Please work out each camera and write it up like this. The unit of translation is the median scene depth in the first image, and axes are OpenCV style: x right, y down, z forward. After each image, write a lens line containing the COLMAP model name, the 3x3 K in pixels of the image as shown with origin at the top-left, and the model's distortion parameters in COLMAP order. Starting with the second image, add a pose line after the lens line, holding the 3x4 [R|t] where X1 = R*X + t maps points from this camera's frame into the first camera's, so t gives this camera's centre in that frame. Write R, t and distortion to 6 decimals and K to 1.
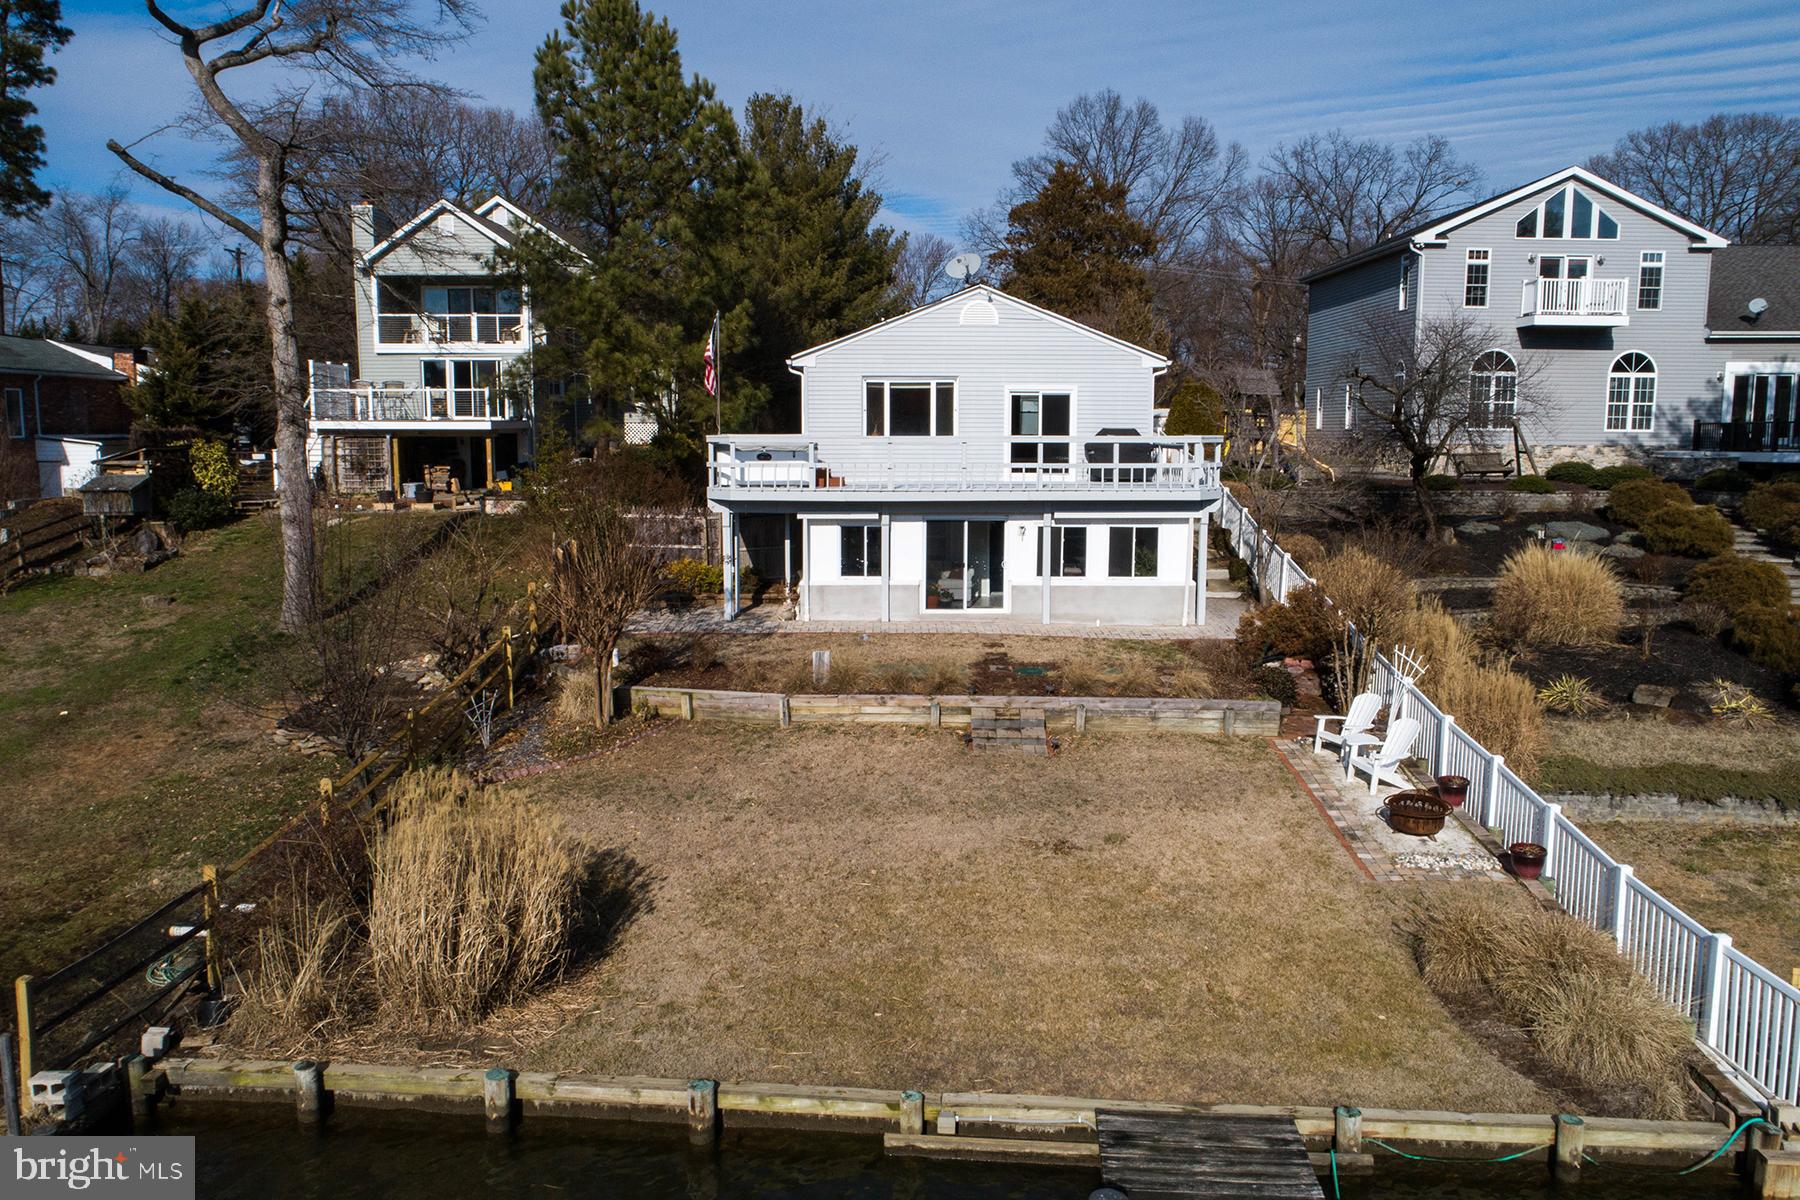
lens RADIAL K [[1372.4, 0, 897.2], [0, 1372.4, 591.6], [0, 0, 1]] dist [-0.021888, 0.016401]
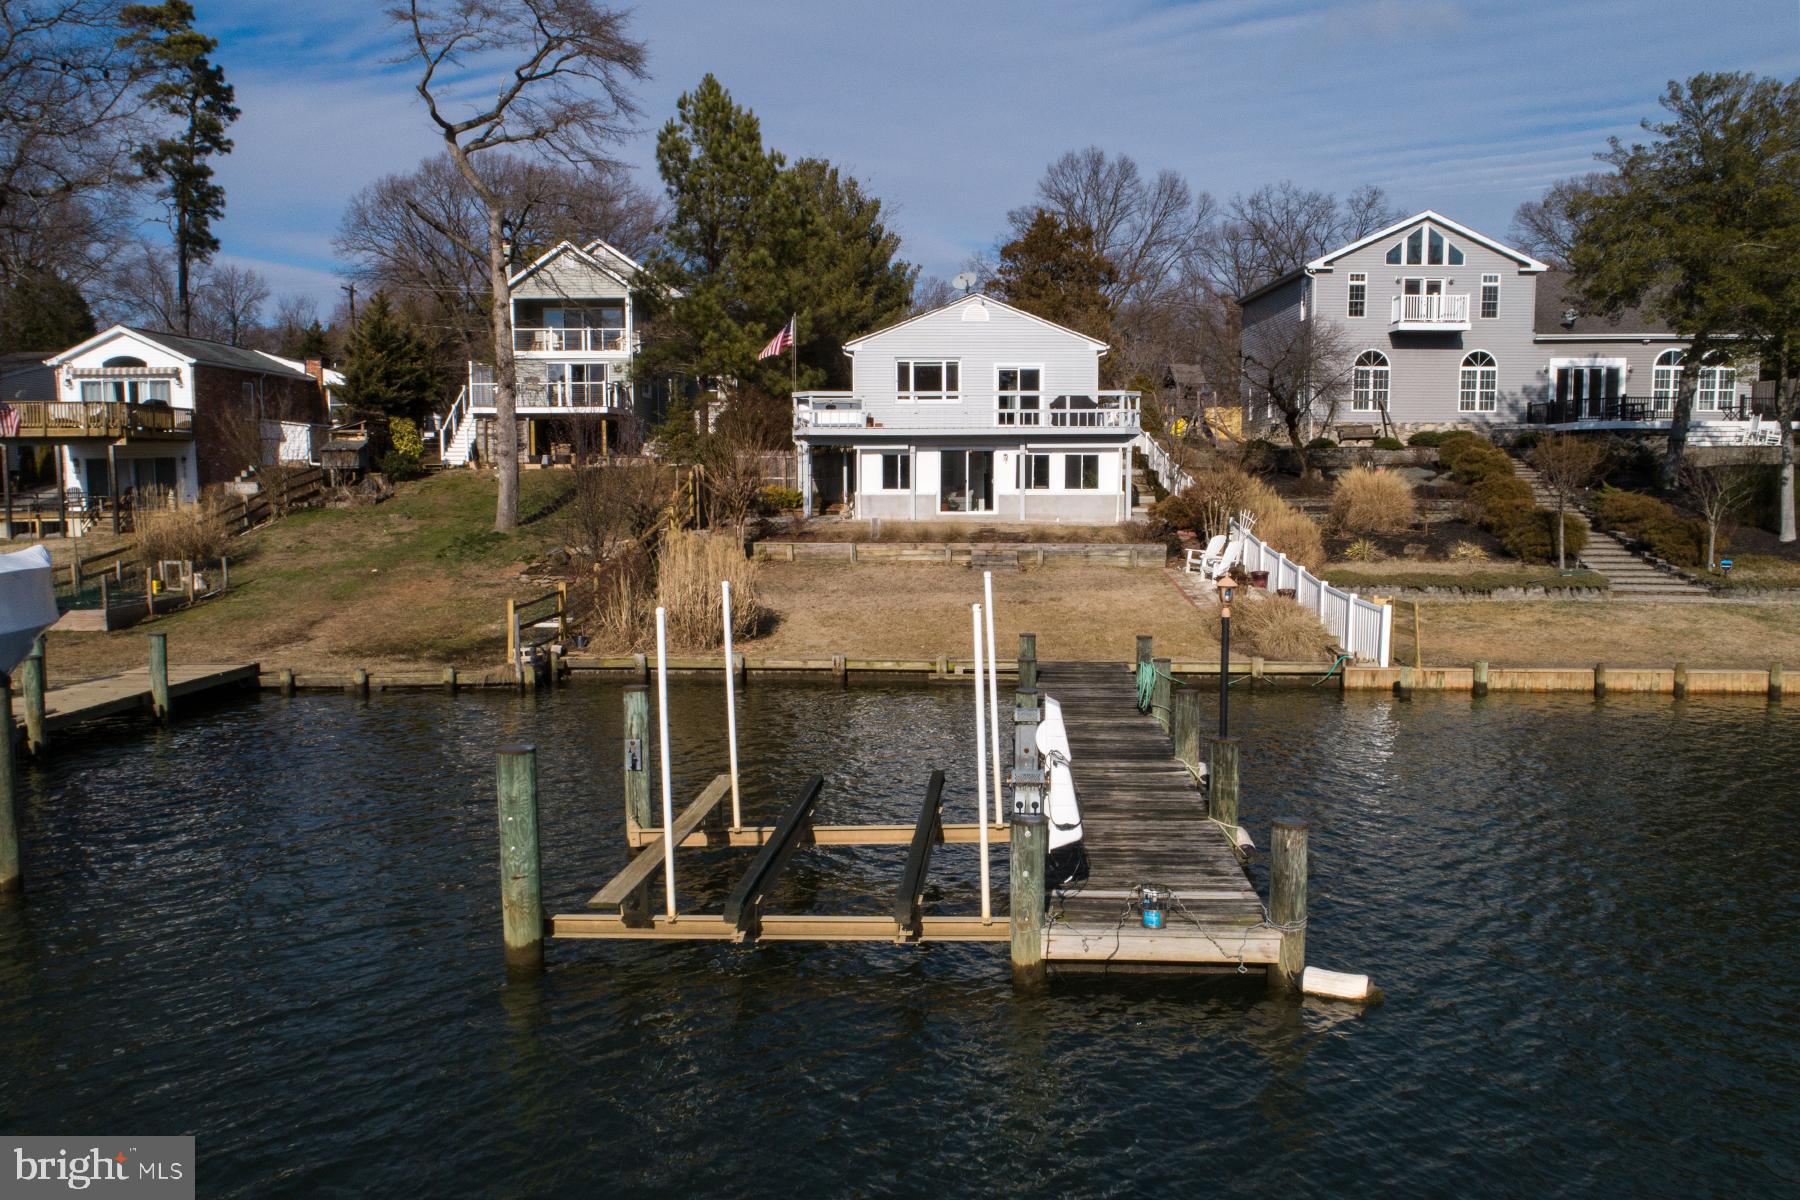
lens RADIAL K [[1372.4, 0, 898.5], [0, 1372.4, 600.7], [0, 0, 1]] dist [-0.021888, 0.016401]
pose [[0.999982, -0.005729, -0.001835, -0.020237], [0.005675, 0.999585, -0.028249, 0.139025], [0.001996, 0.028238, 0.999599, -0.430755]]
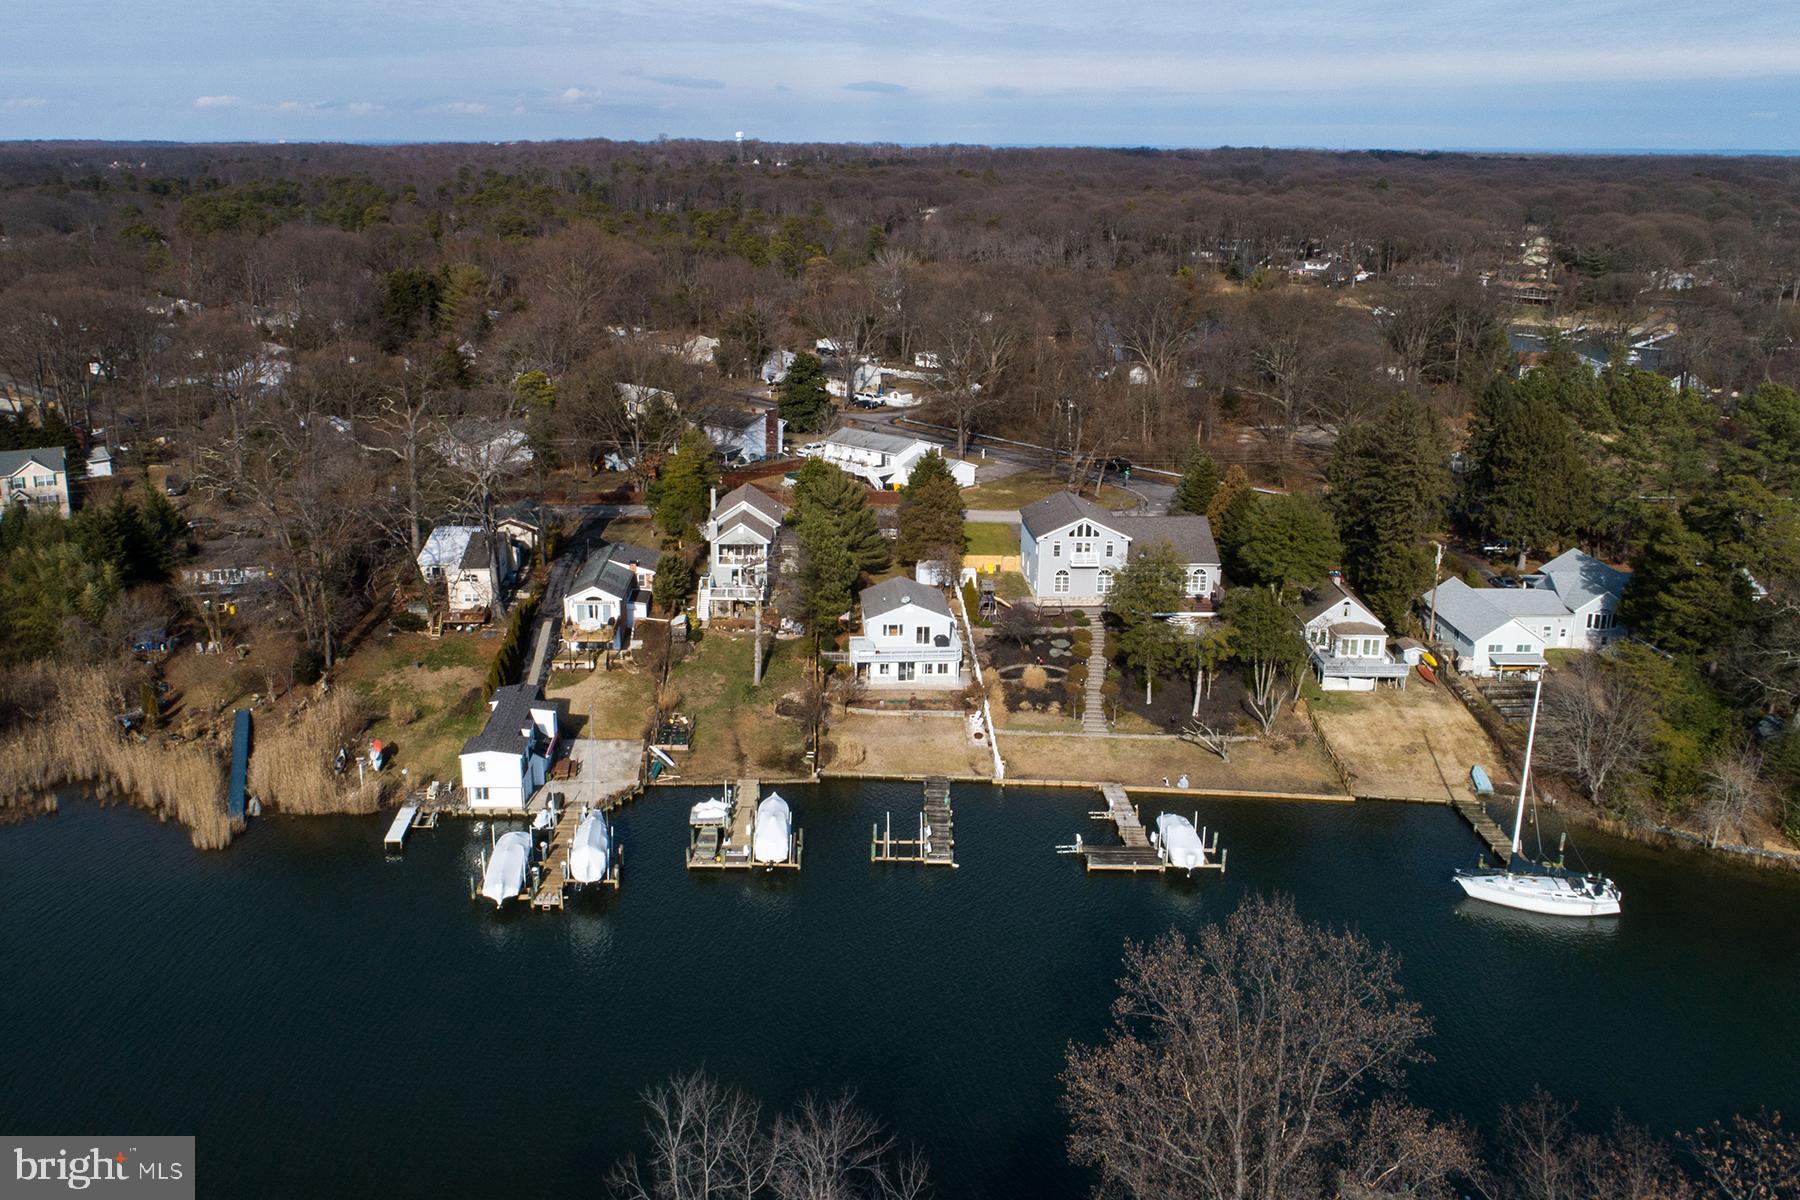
lens RADIAL K [[1501.8, 0, 829.4], [0, 1501.8, 485.1], [0, 0, 1]] dist [-0.004125, -0.010226]
pose [[0.999500, -0.003076, 0.031481, -0.340209], [-0.000454, 0.993765, 0.111490, -1.119260], [-0.031628, -0.111448, 0.993267, -3.656445]]
